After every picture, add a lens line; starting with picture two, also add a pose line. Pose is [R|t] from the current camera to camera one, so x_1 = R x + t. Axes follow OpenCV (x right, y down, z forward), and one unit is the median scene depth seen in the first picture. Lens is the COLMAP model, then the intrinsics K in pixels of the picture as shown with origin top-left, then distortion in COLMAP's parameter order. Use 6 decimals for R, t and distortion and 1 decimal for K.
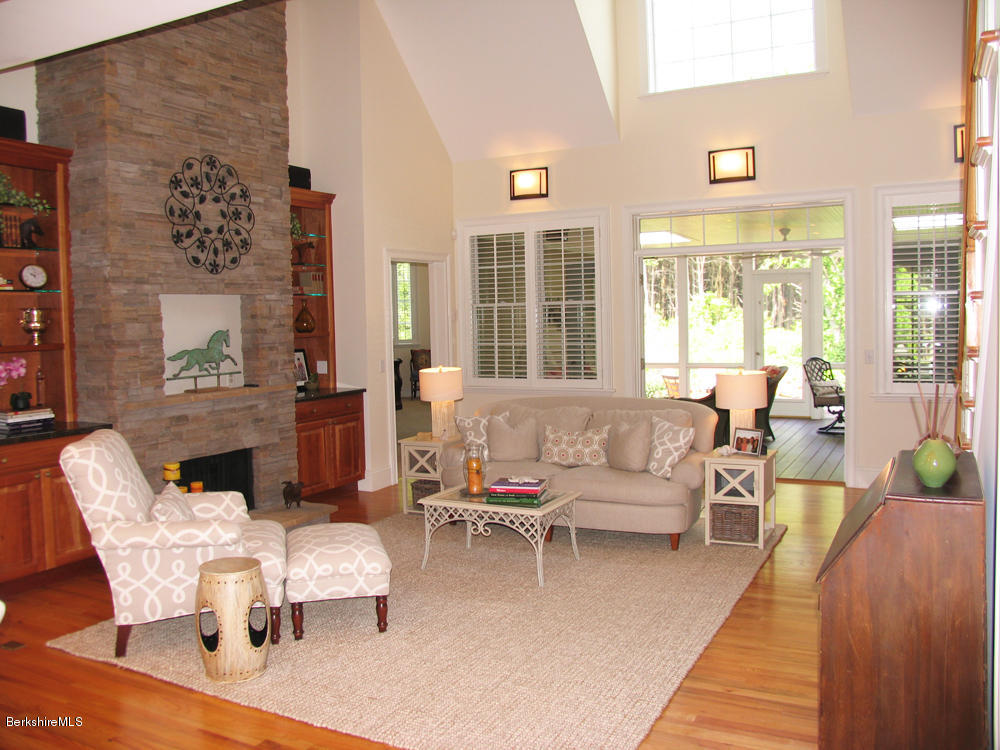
lens RADIAL K [[864.9, 0, 500.0], [0, 864.9, 375.0], [0, 0, 1]] dist [-0.164635, 0.142846]
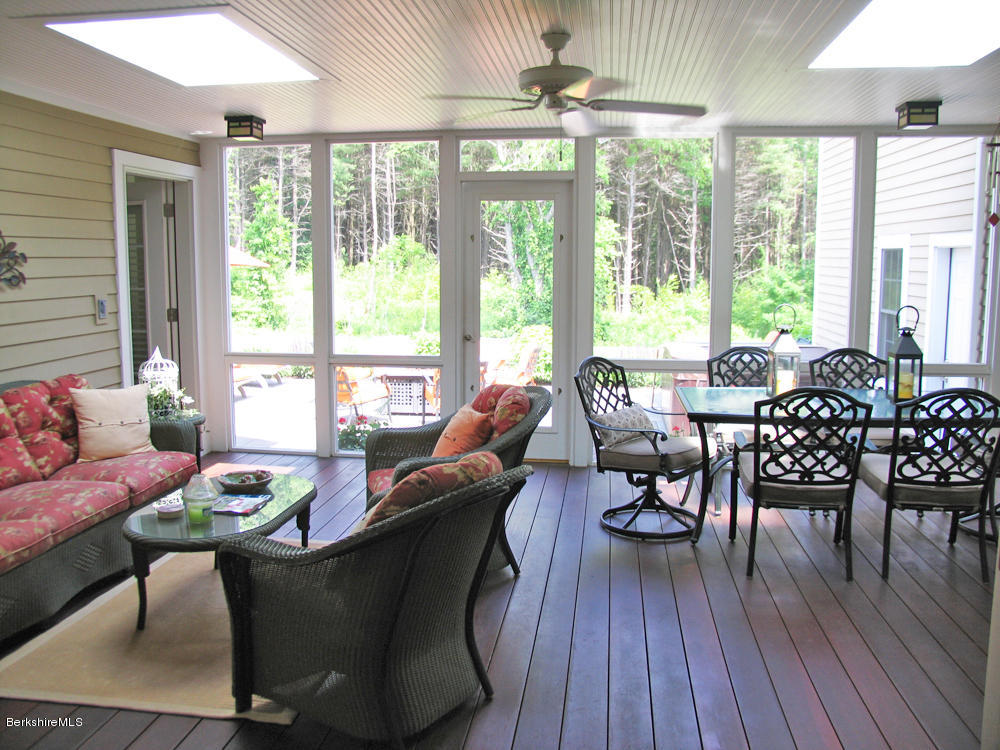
lens RADIAL K [[864.9, 0, 500.0], [0, 864.9, 375.0], [0, 0, 1]] dist [-0.164635, 0.142846]
pose [[0.938870, -0.016734, 0.343866, 0.196152], [-0.005063, 0.998039, 0.062393, -0.048518], [-0.344236, -0.060320, 0.936944, 0.699956]]
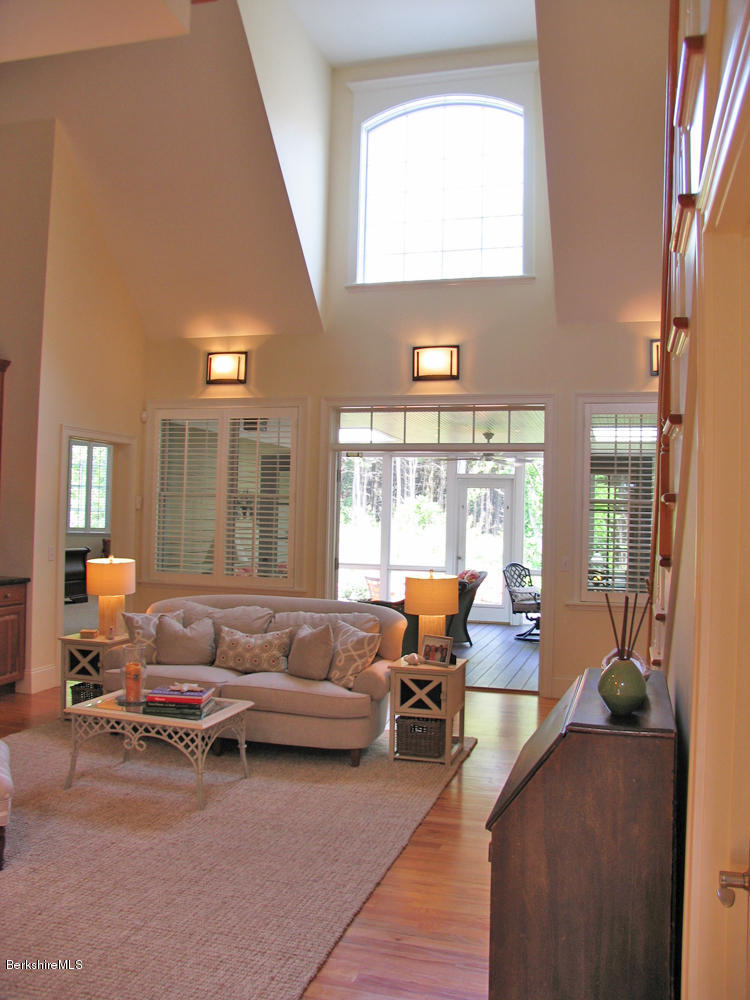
lens RADIAL K [[863.5, 0, 412.0], [0, 863.5, 510.0], [0, 0, 1]] dist [-0.175973, 0.141075]
pose [[0.972784, 0.049841, 0.226291, 0.025733], [-0.032914, 0.996412, -0.077967, -0.000352], [-0.229366, 0.068397, 0.970934, 0.047434]]
